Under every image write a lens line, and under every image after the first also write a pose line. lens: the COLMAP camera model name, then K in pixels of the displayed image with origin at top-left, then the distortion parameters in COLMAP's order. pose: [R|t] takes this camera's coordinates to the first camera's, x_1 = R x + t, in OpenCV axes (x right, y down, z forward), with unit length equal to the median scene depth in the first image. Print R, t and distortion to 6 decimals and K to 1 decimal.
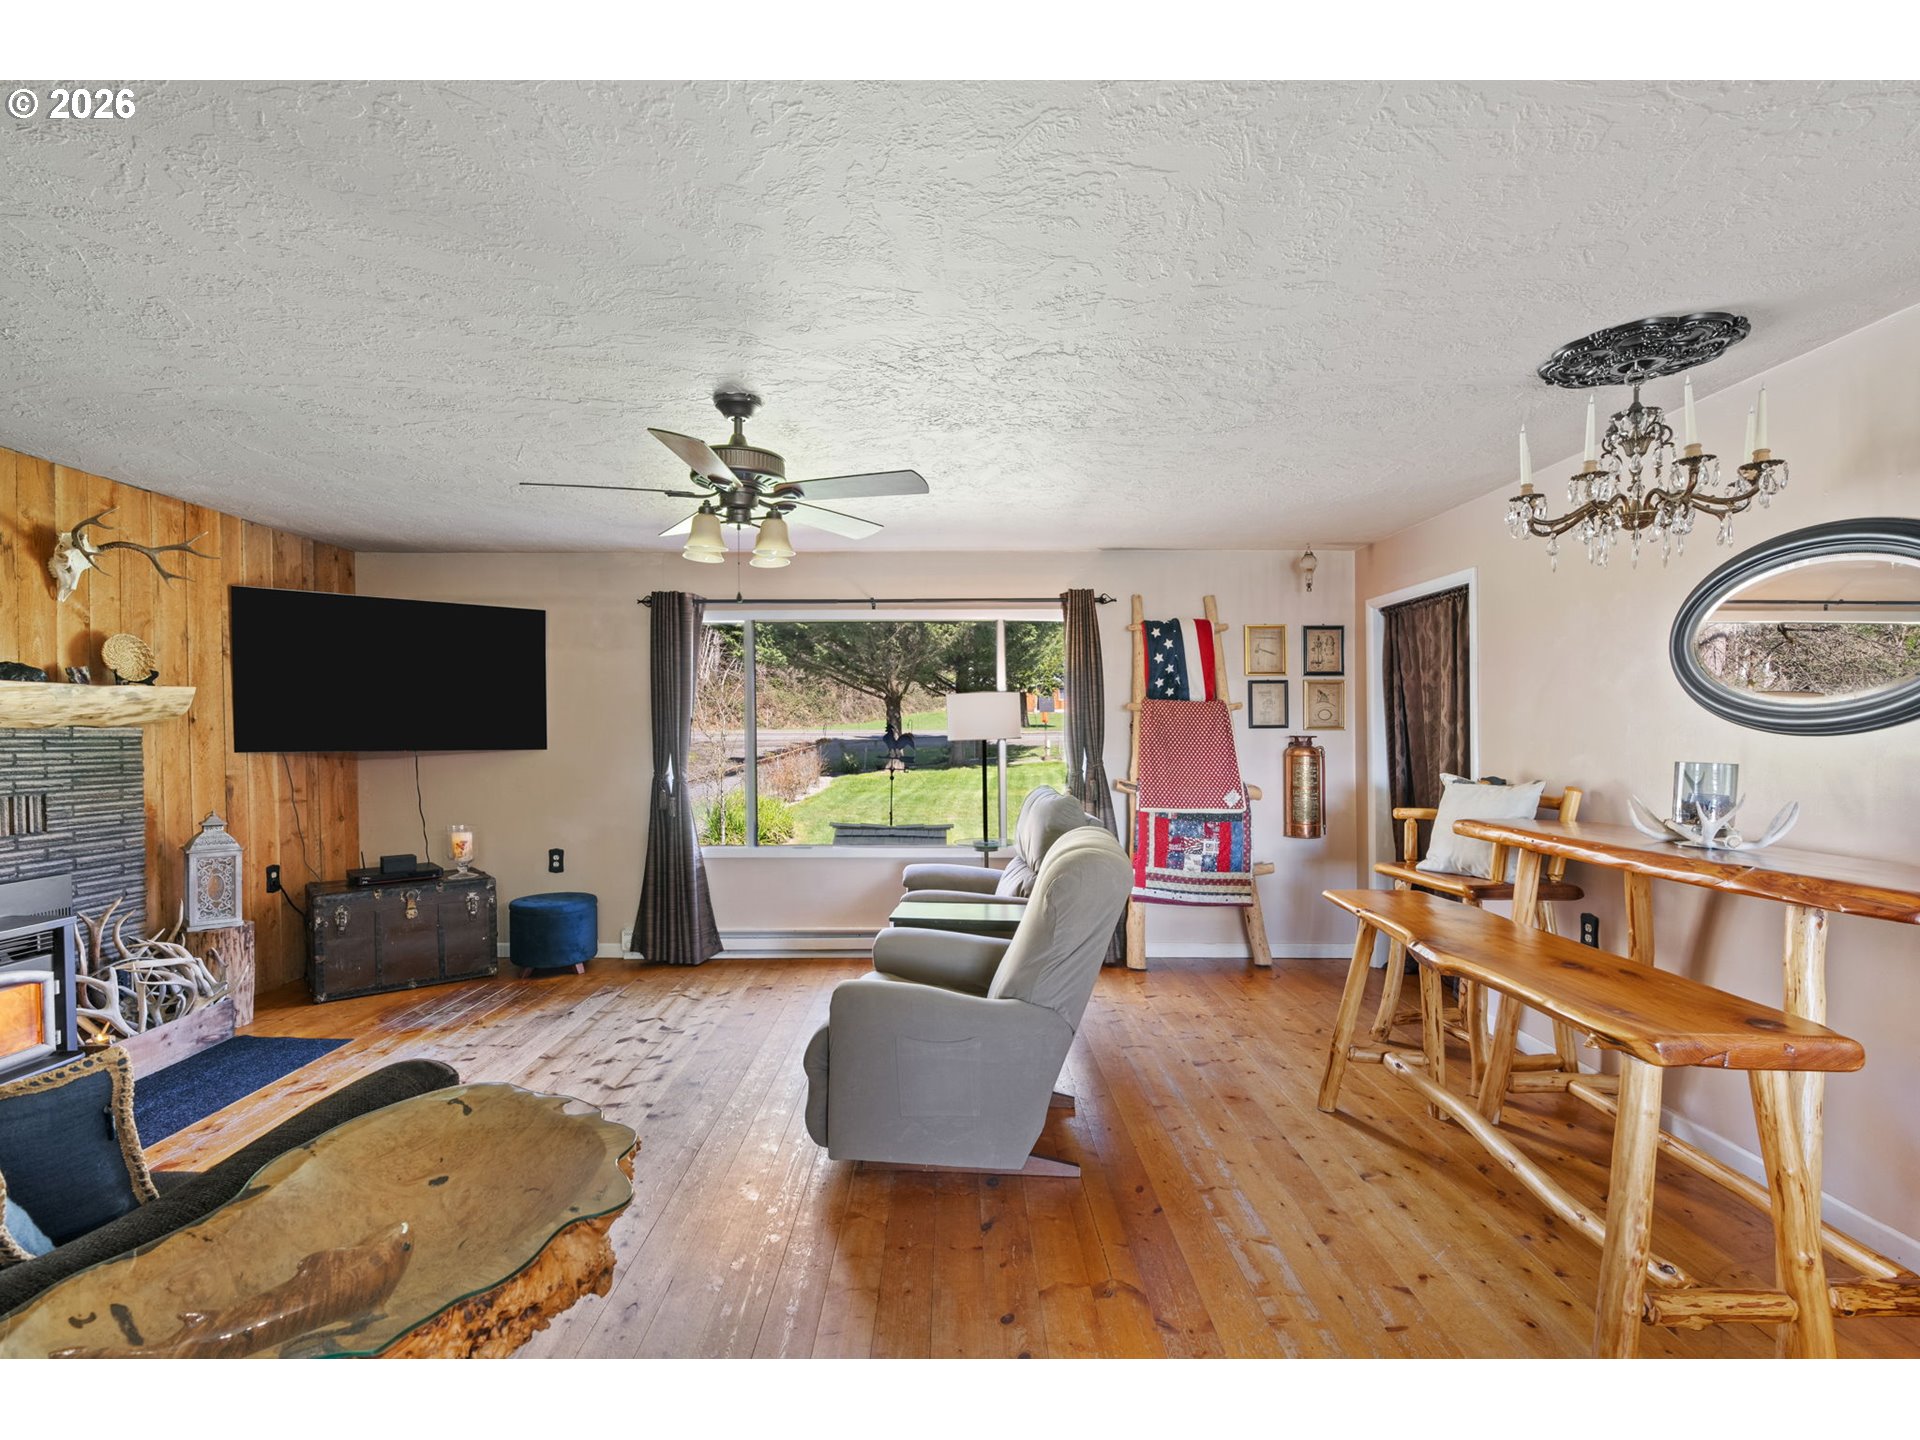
lens RADIAL K [[868.7, 0, 953.7], [0, 868.7, 729.2], [0, 0, 1]] dist [-0.003901, 0.000785]
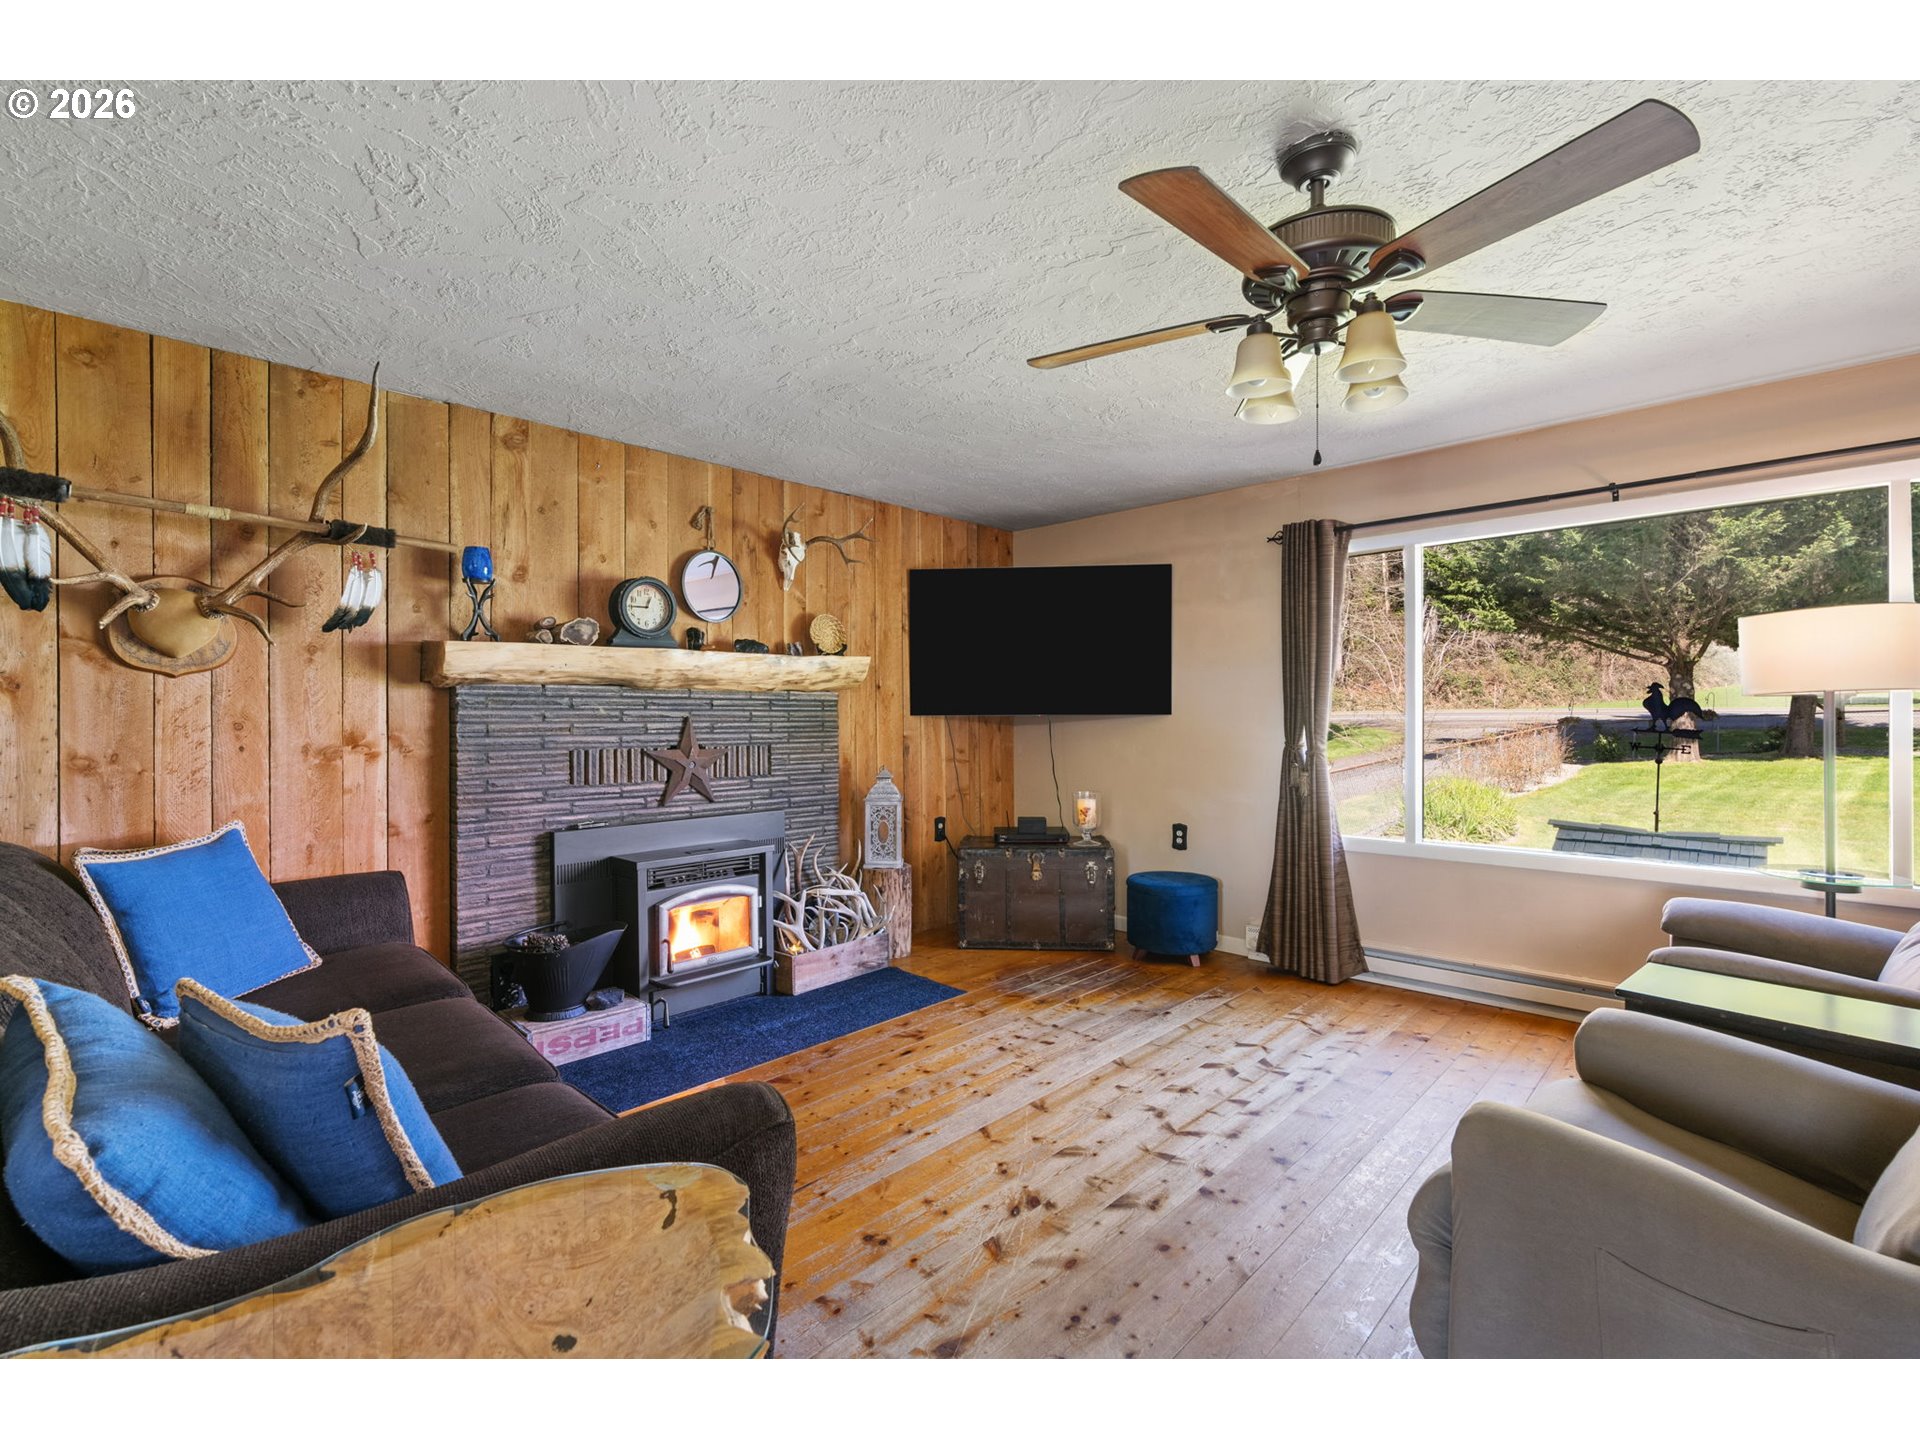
lens RADIAL K [[868.7, 0, 953.7], [0, 868.7, 729.2], [0, 0, 1]] dist [-0.003901, 0.000785]
pose [[0.718604, 0.008055, -0.695373, 0.006591], [0.007285, 0.999791, 0.019110, 0.023872], [0.695382, -0.018799, 0.718395, 0.223378]]
